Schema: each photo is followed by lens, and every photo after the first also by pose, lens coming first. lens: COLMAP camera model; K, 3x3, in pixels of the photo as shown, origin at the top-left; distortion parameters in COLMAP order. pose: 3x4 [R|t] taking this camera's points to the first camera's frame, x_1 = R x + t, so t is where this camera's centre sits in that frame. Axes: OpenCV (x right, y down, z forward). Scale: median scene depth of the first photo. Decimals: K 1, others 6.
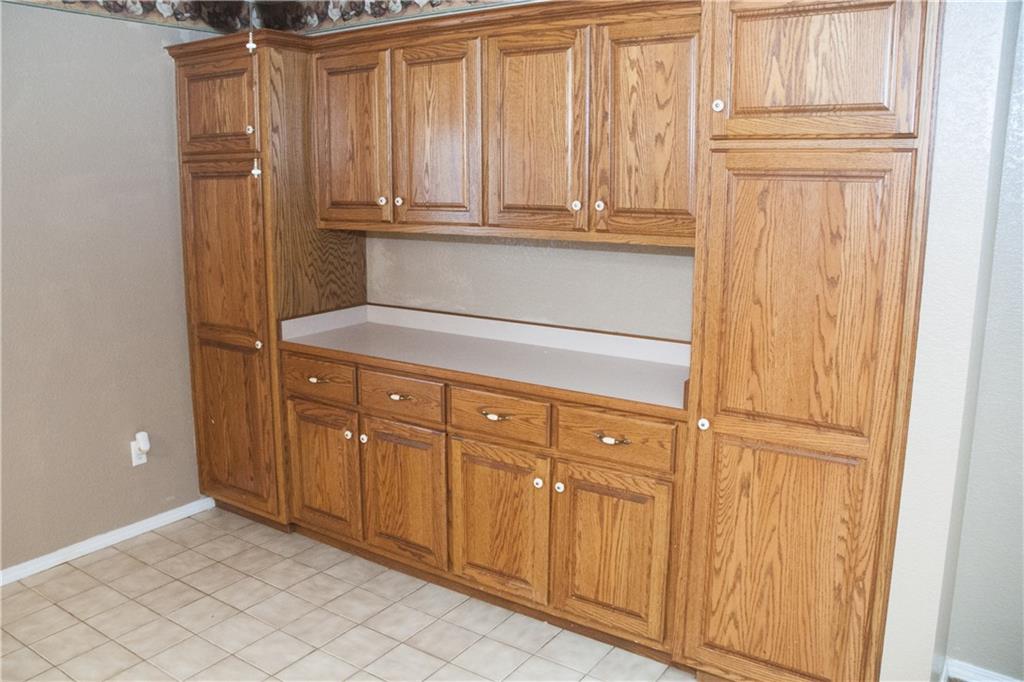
lens RADIAL K [[816.5, 0, 497.4], [0, 816.5, 338.1], [0, 0, 1]] dist [-0.177020, 0.153038]
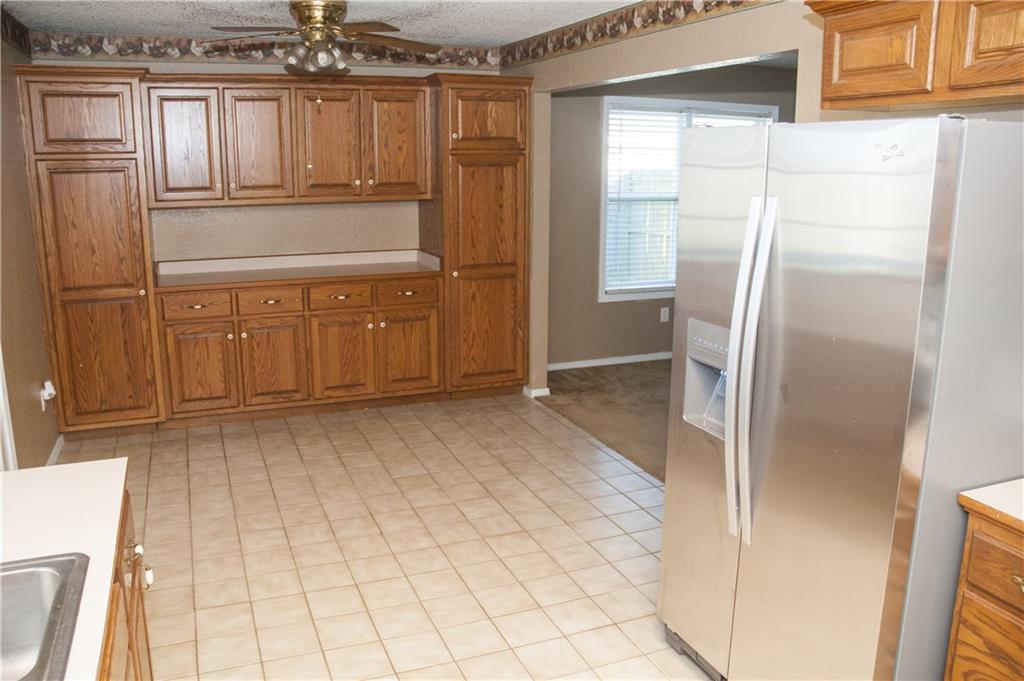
lens RADIAL K [[816.5, 0, 497.4], [0, 816.5, 337.6], [0, 0, 1]] dist [-0.177020, 0.153038]
pose [[0.556641, -0.182496, 0.810461, -1.386511], [0.160851, 0.980788, 0.110374, 0.041878], [-0.815033, 0.068925, 0.575301, -0.361842]]
